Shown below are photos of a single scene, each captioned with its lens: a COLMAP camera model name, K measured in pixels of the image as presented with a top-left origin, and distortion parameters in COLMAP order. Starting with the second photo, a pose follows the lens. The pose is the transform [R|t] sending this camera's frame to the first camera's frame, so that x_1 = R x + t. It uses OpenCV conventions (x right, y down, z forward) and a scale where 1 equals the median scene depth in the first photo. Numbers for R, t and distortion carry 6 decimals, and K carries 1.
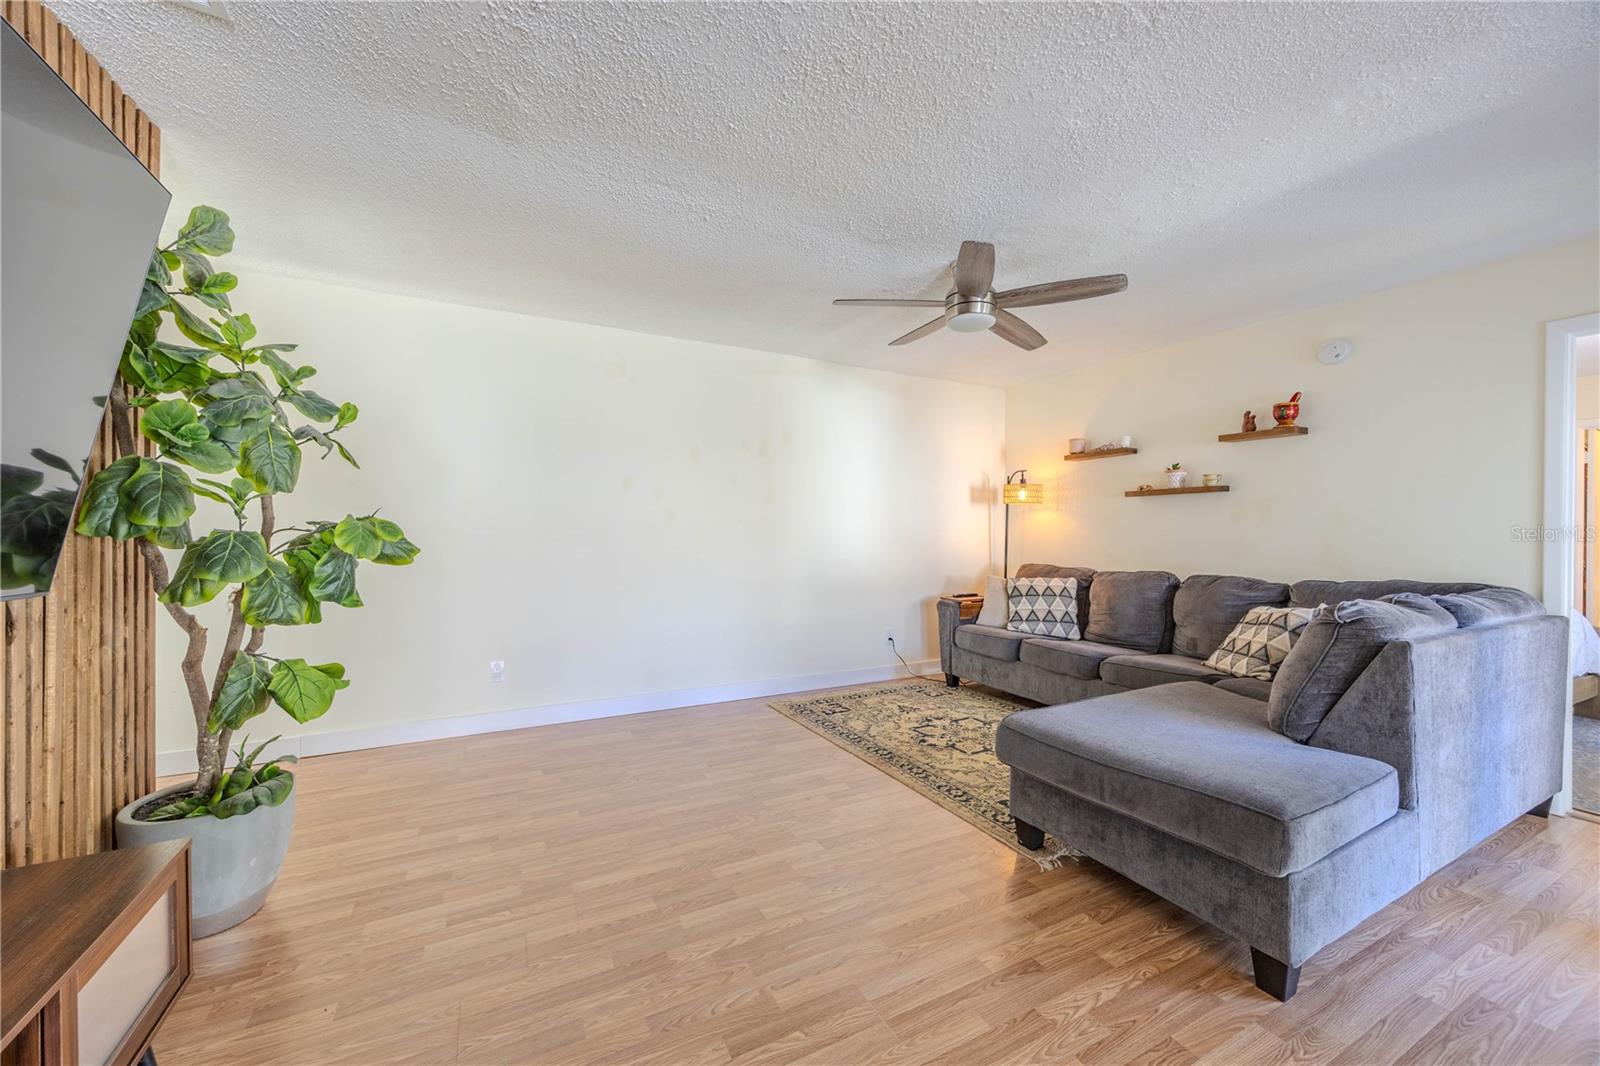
lens RADIAL K [[606.8, 0, 808.6], [0, 606.8, 529.7], [0, 0, 1]] dist [-0.003665, 0.000610]
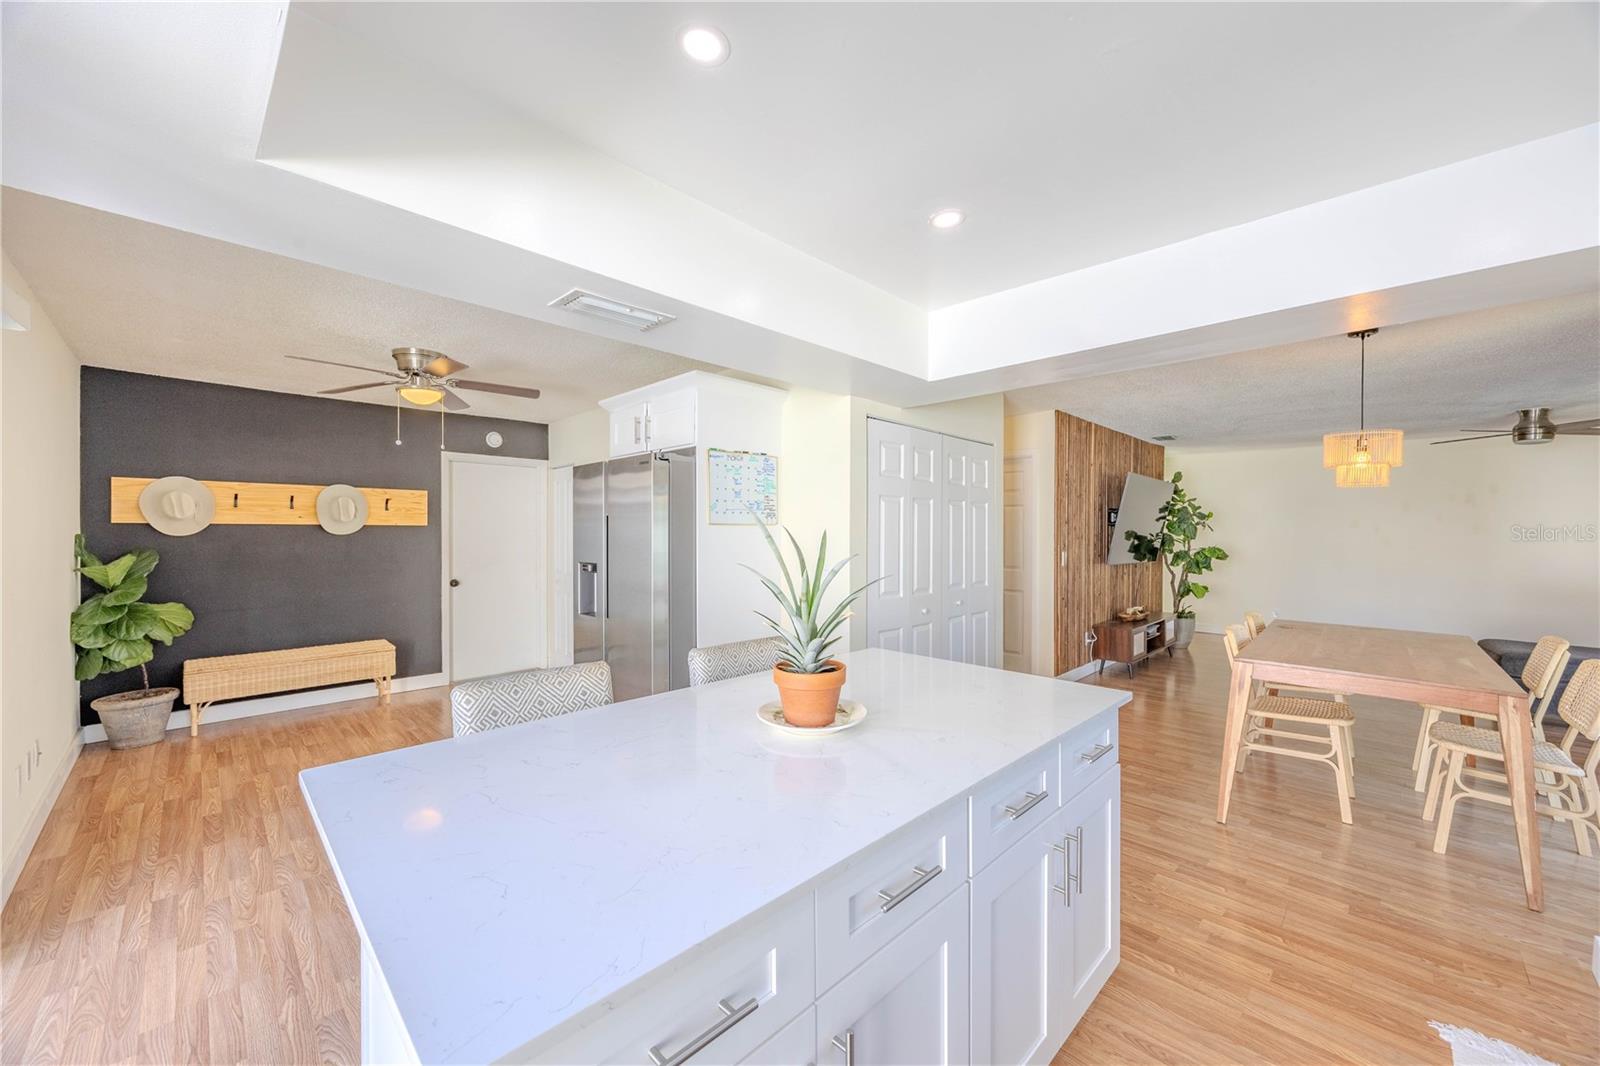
lens RADIAL K [[606.8, 0, 807.8], [0, 606.8, 536.5], [0, 0, 1]] dist [-0.003665, 0.000610]
pose [[0.312583, 0.003092, -0.949885, 1.958713], [-0.002541, 0.999994, 0.002419, -0.084271], [0.949887, 0.001658, 0.312589, -2.449891]]
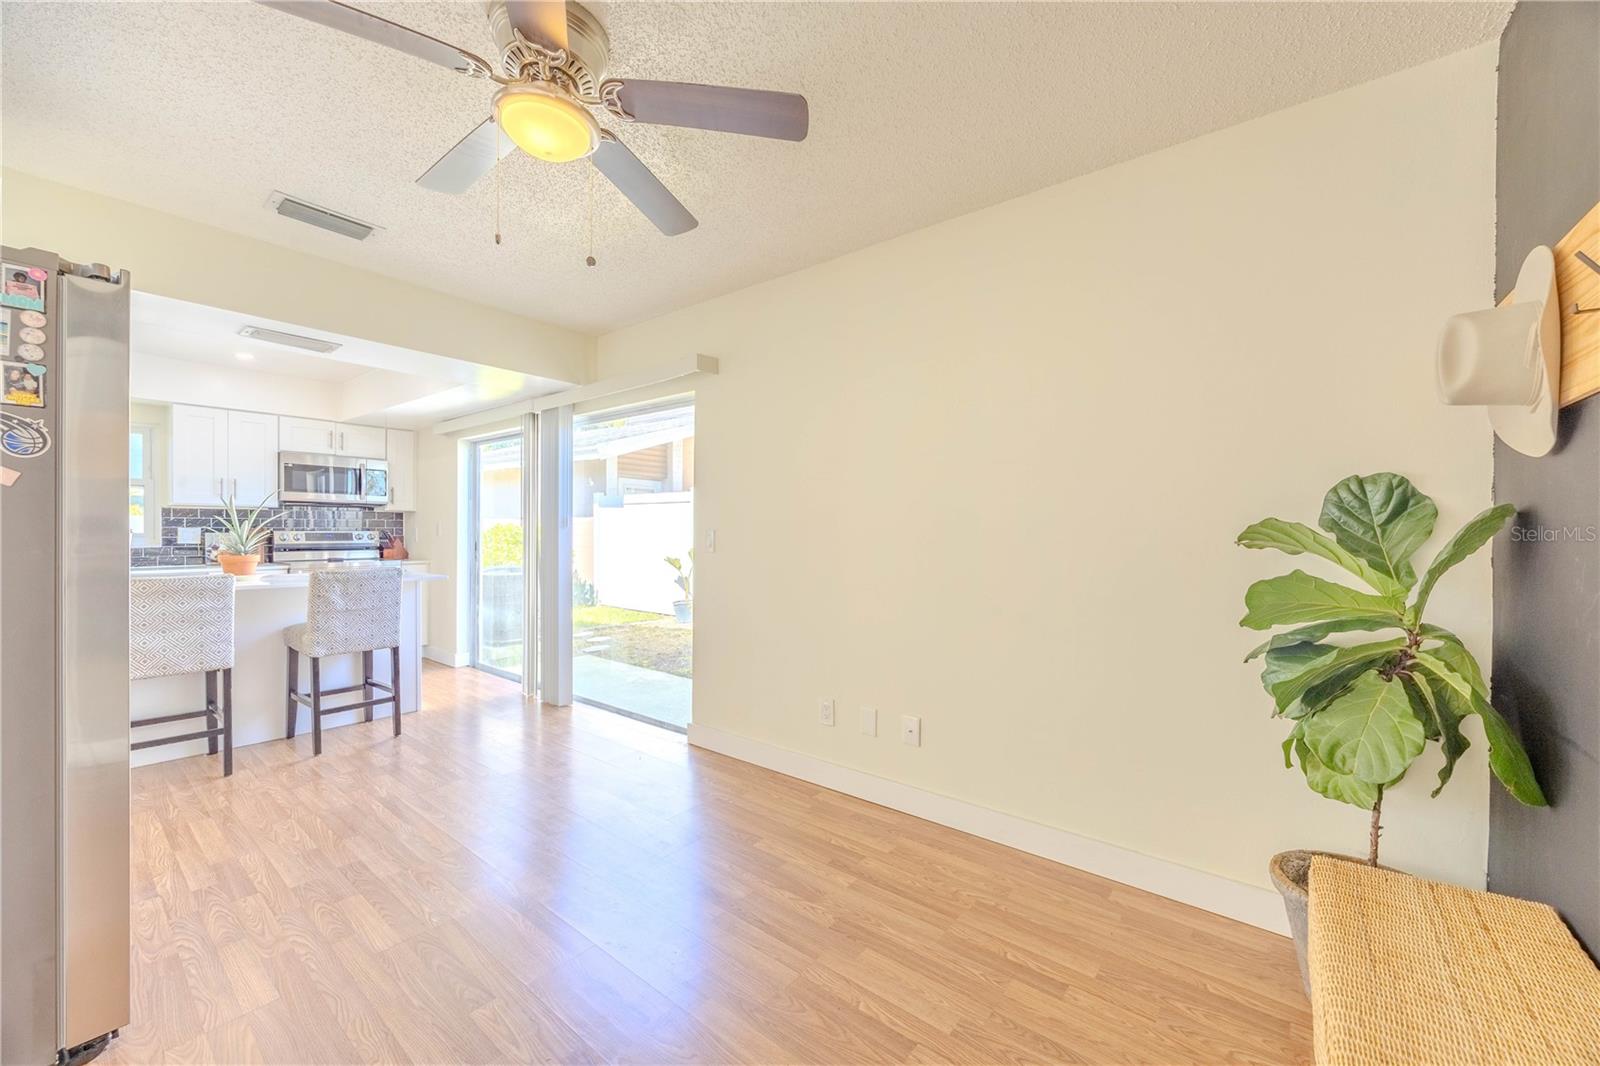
lens RADIAL K [[606.8, 0, 800.1], [0, 606.8, 535.6], [0, 0, 1]] dist [-0.003665, 0.000610]
pose [[-0.412416, -0.011421, 0.910924, -1.176916], [-0.003432, 0.999934, 0.010983, 0.008993], [-0.910989, 0.001403, -0.412428, -2.998509]]
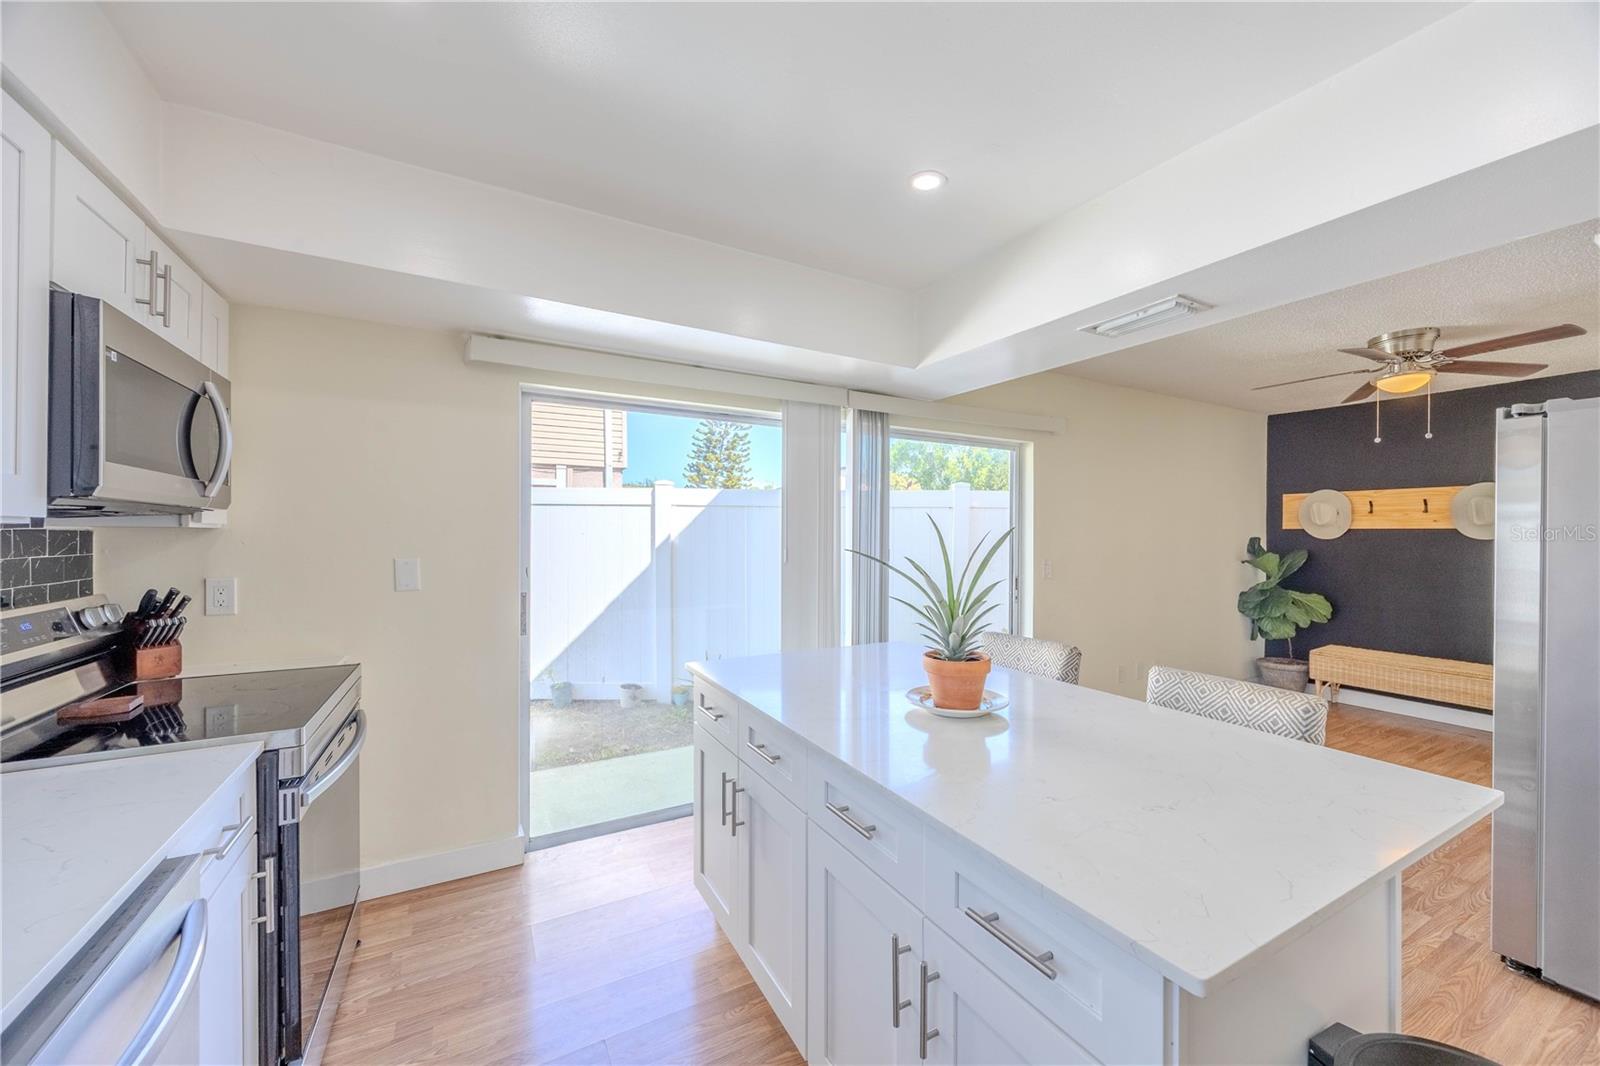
lens RADIAL K [[606.8, 0, 810.1], [0, 606.8, 537.4], [0, 0, 1]] dist [-0.003665, 0.000610]
pose [[-0.999492, -0.010710, -0.030013, 1.463305], [-0.010962, 0.999906, 0.008267, -0.080821], [0.029922, 0.008591, -0.999515, -1.339888]]
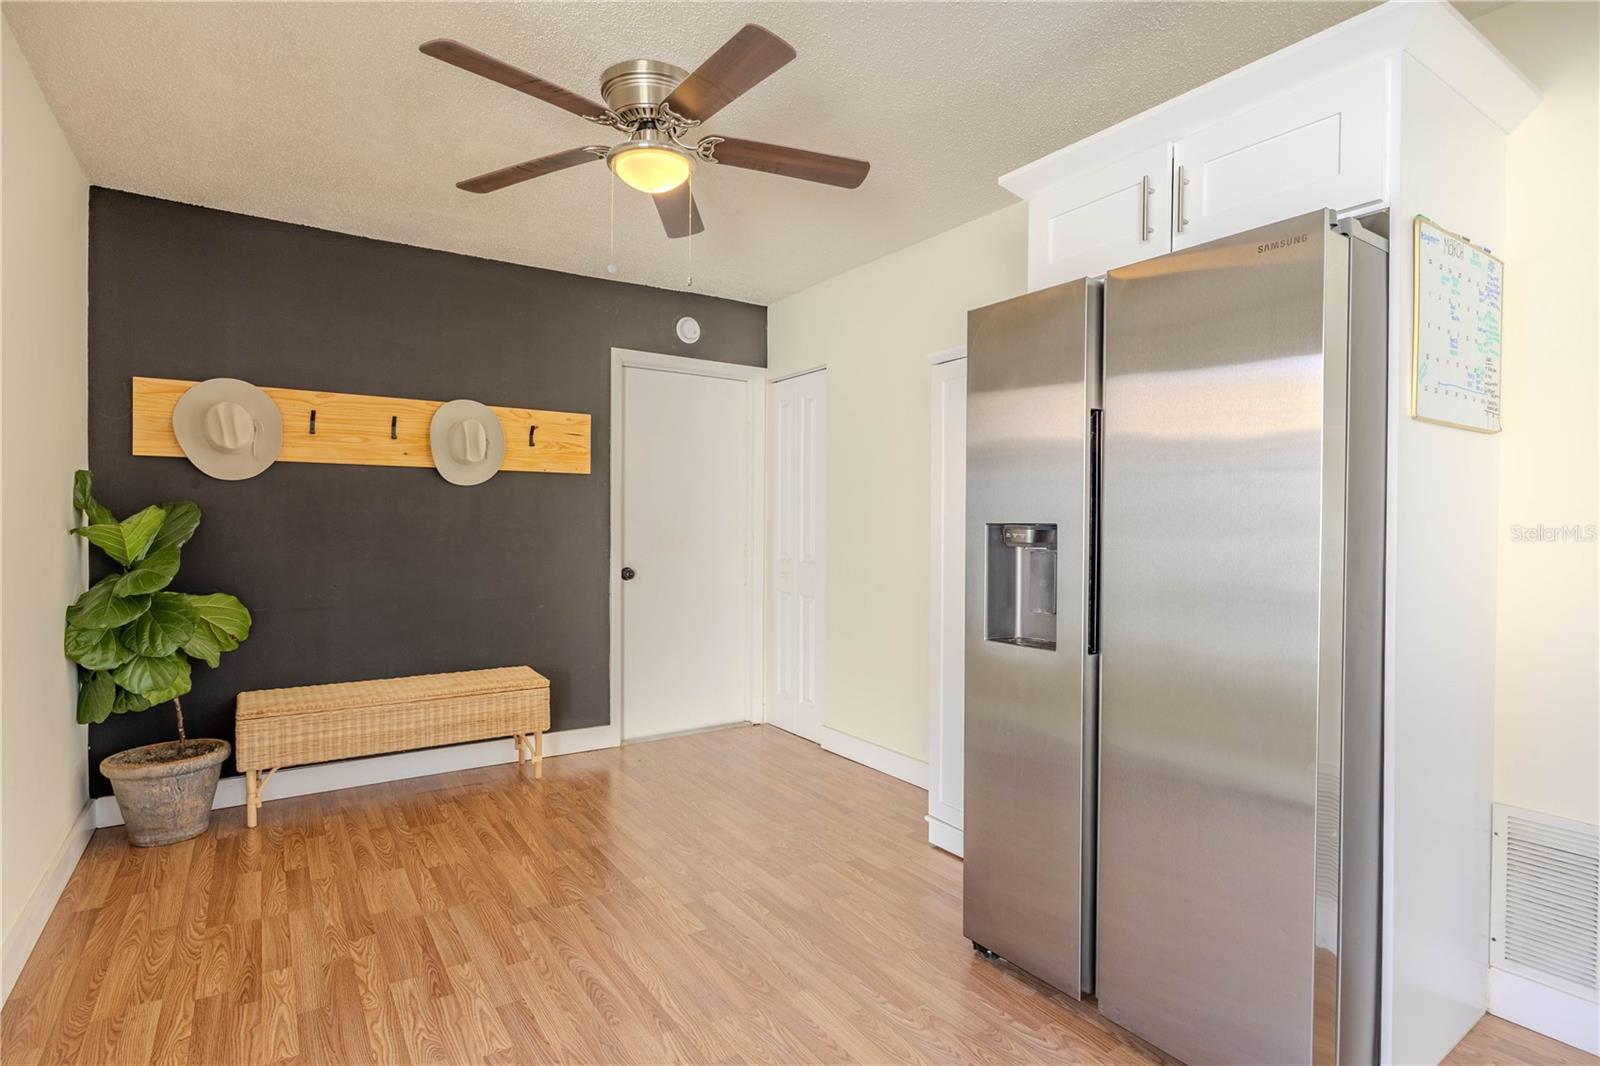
lens RADIAL K [[810.0, 0, 808.5], [0, 810.0, 537.1], [0, 0, 1]] dist [-0.013475, 0.000461]
pose [[0.122602, 0.016241, -0.992323, 0.983356], [-0.010743, 0.999829, 0.015037, 0.009432], [0.992398, 0.008817, 0.122756, -2.933431]]
